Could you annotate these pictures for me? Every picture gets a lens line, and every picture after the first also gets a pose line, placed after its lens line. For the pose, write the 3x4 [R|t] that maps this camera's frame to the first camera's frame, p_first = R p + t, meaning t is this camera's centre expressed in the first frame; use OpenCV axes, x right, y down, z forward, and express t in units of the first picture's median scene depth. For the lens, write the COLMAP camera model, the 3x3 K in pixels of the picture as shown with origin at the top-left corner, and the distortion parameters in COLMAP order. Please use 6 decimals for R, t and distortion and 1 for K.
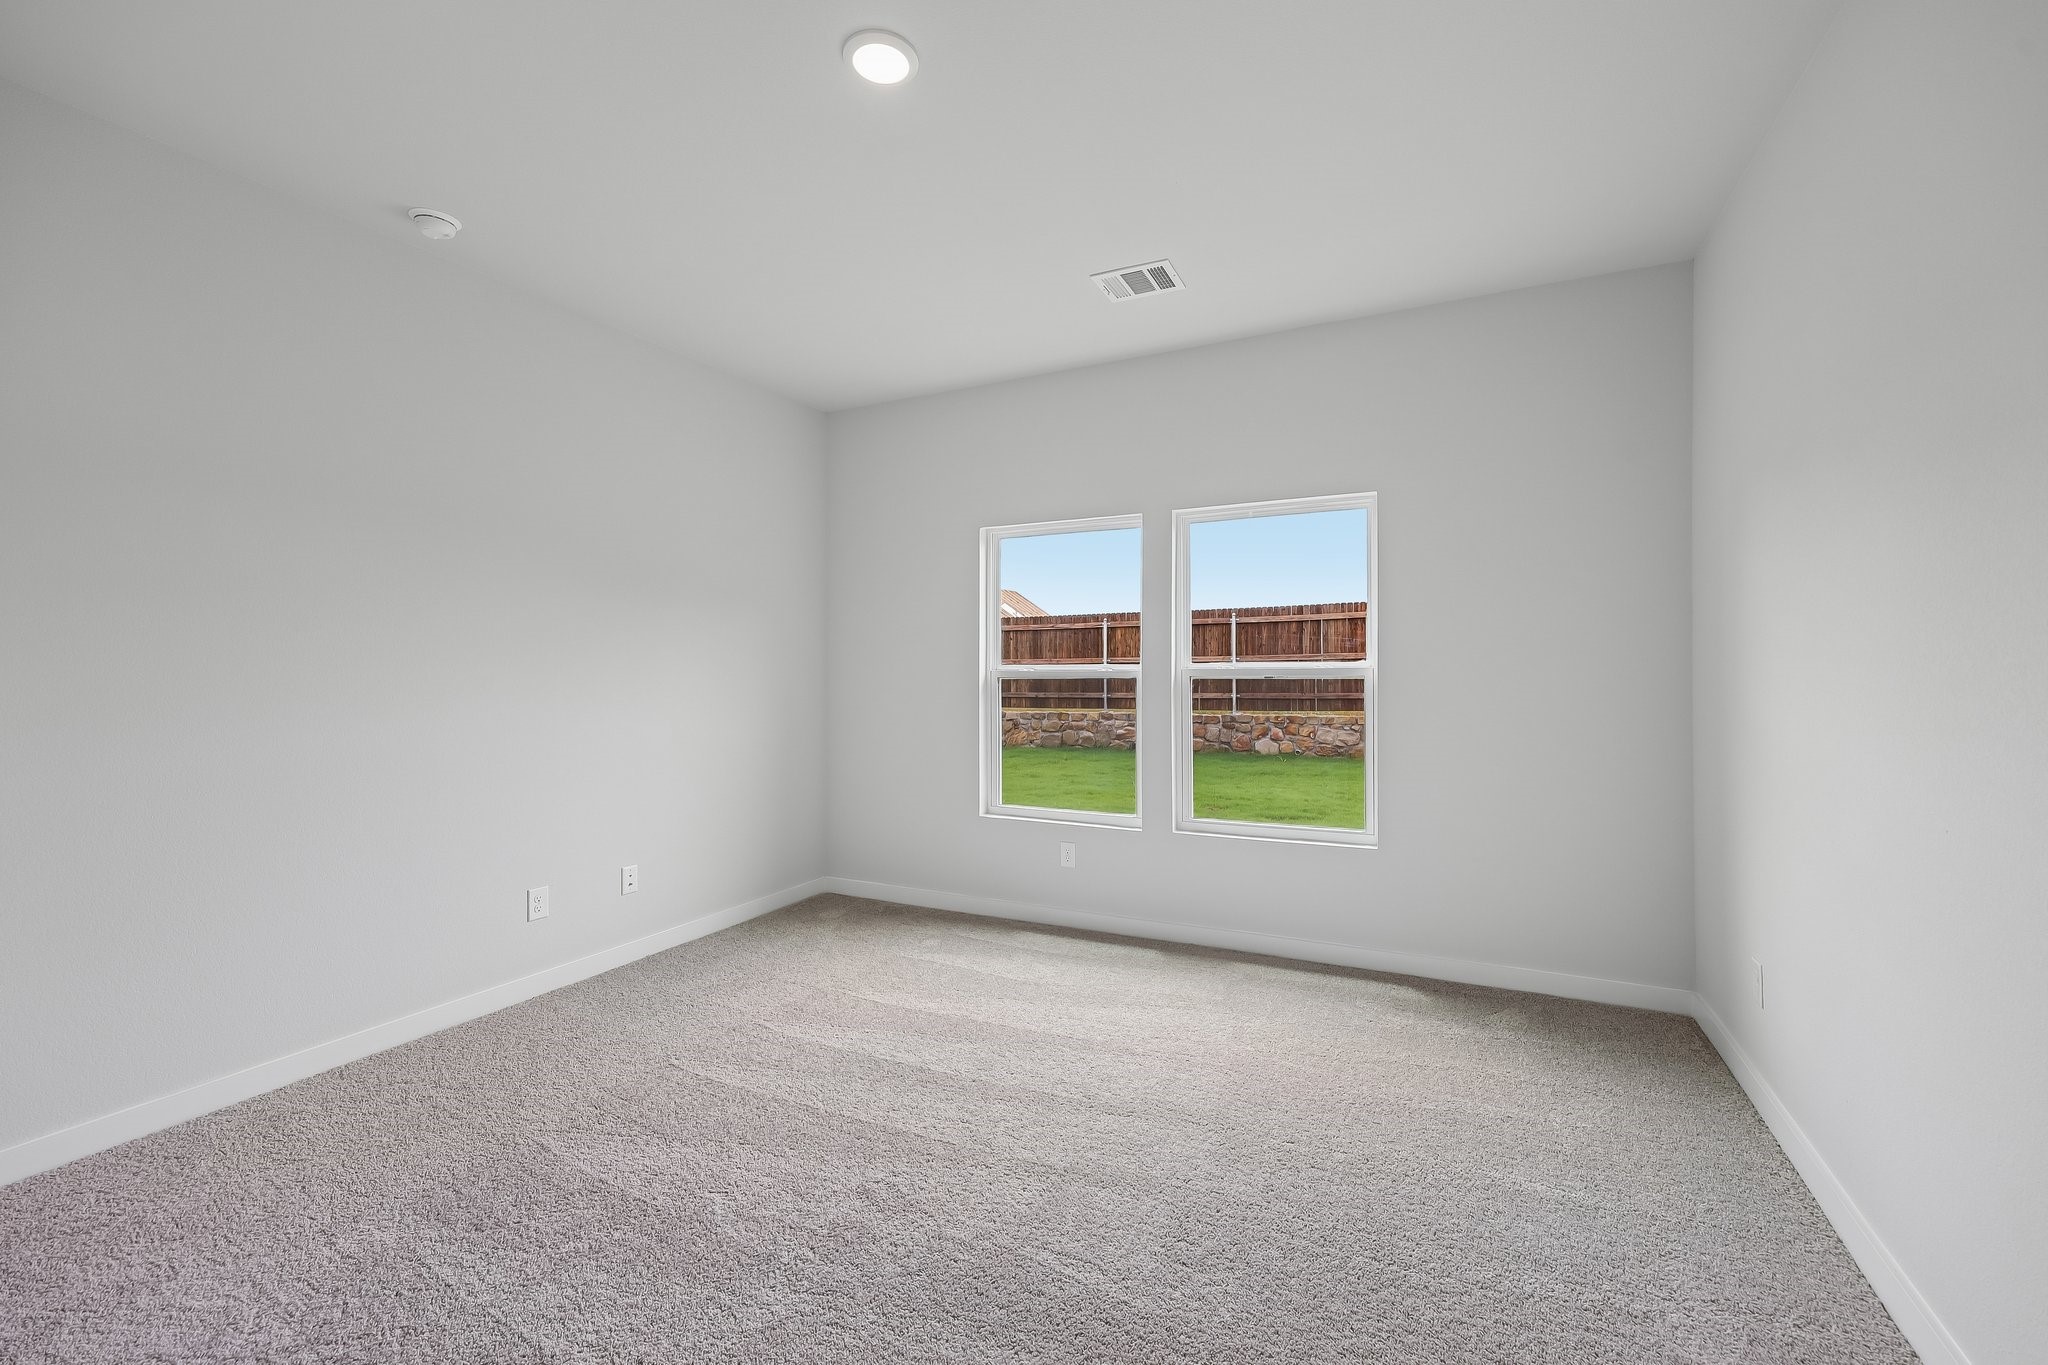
lens RADIAL K [[835.4, 0, 1030.0], [0, 835.4, 667.1], [0, 0, 1]] dist [-0.001233, -0.000117]
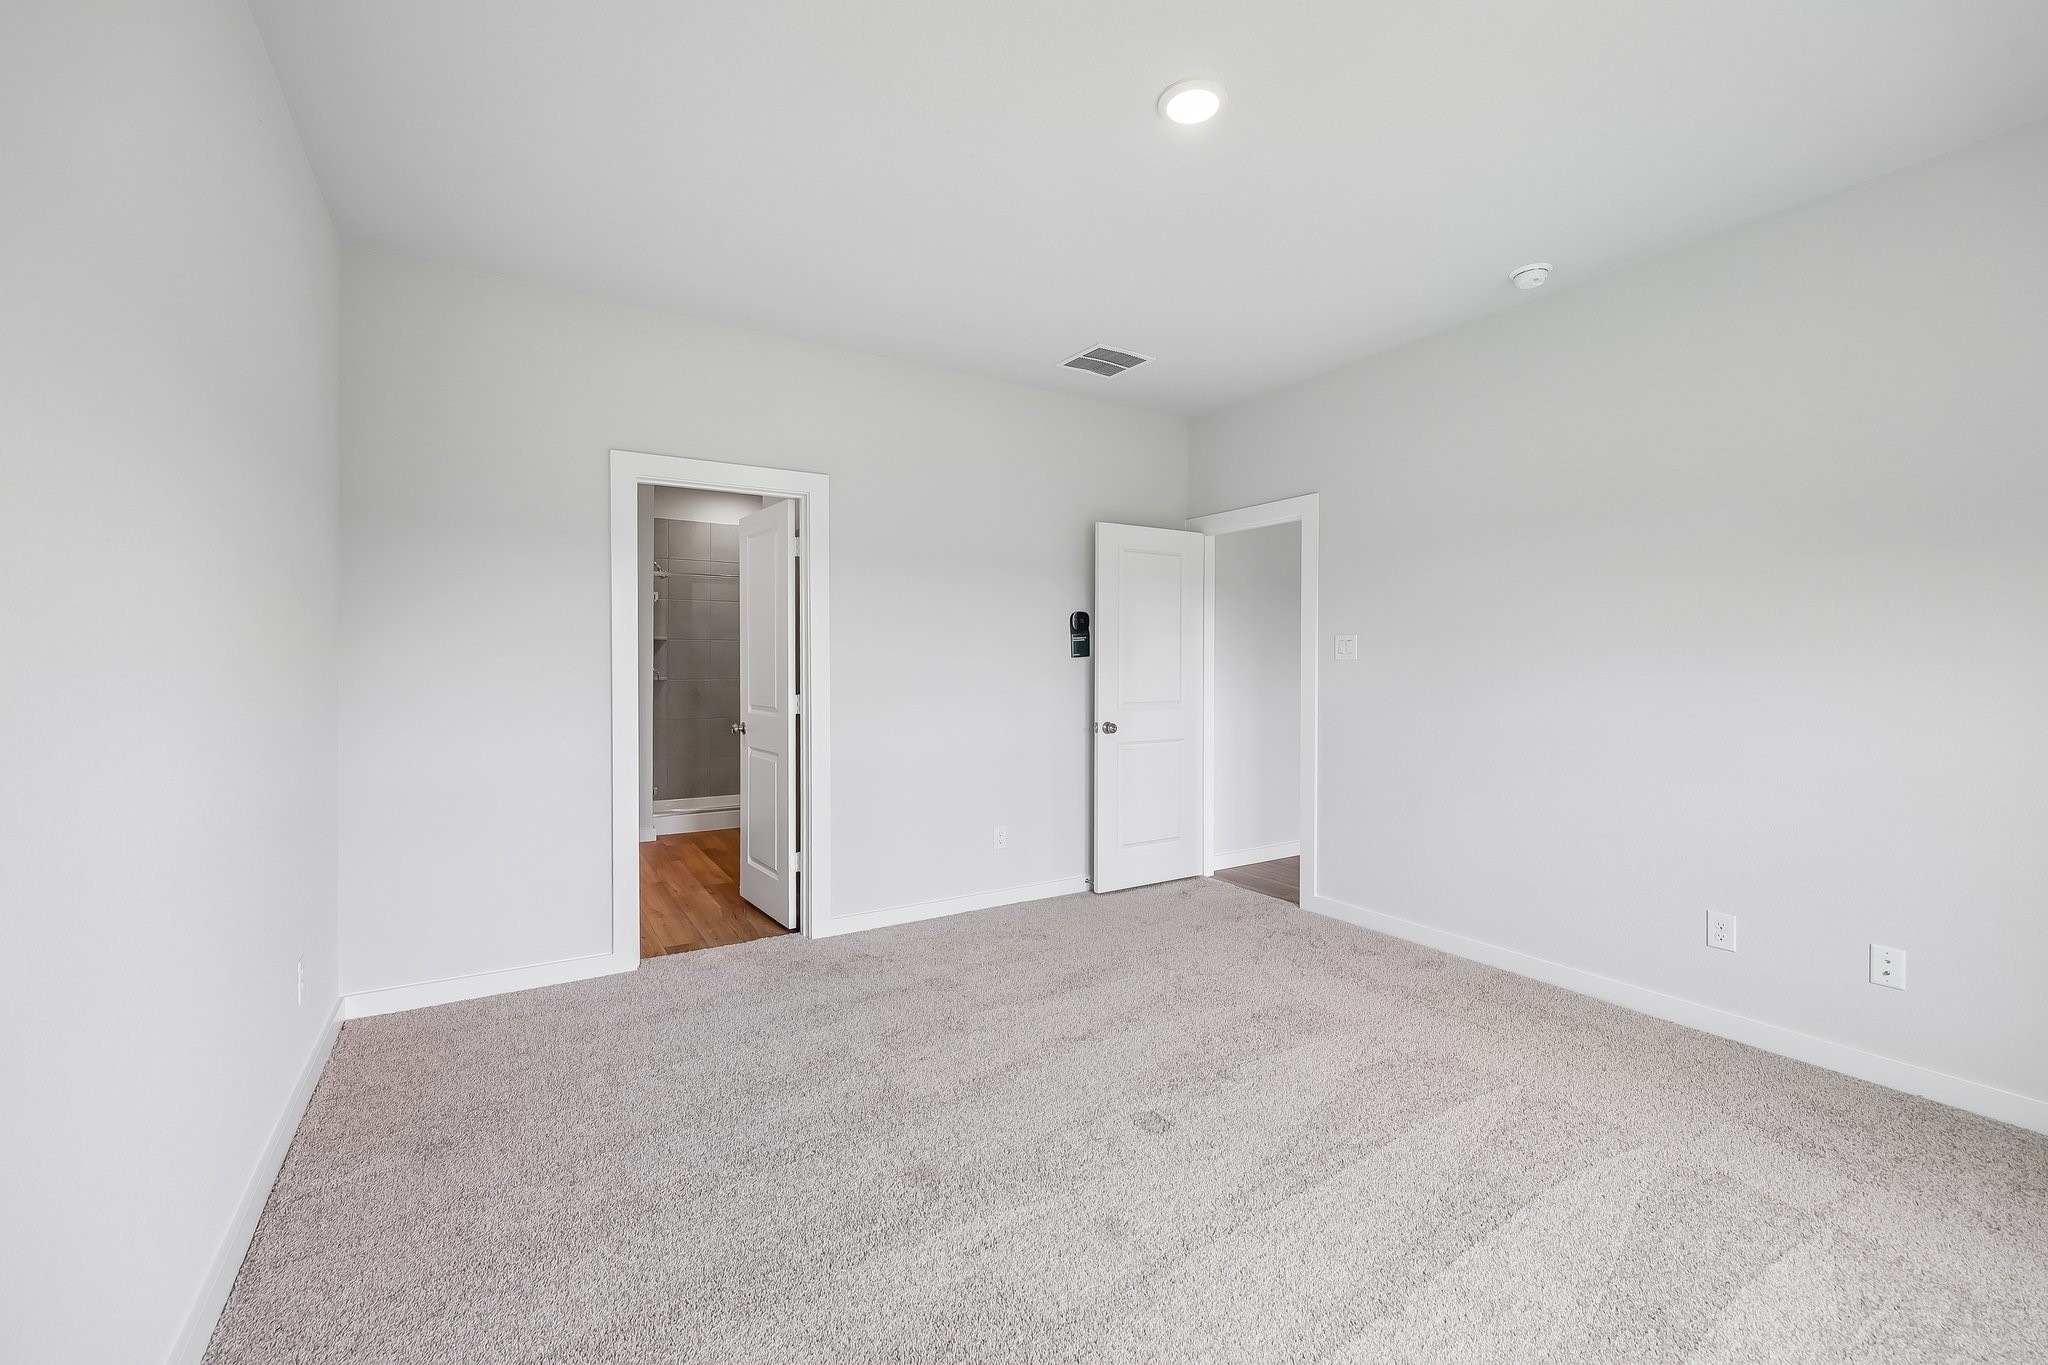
lens RADIAL K [[835.4, 0, 1030.0], [0, 835.4, 667.1], [0, 0, 1]] dist [-0.001233, -0.000117]
pose [[-0.520398, 0.004929, -0.853910, 0.657648], [0.006158, 0.999979, 0.002020, 0.002115], [0.853902, -0.004207, -0.520418, 1.047260]]
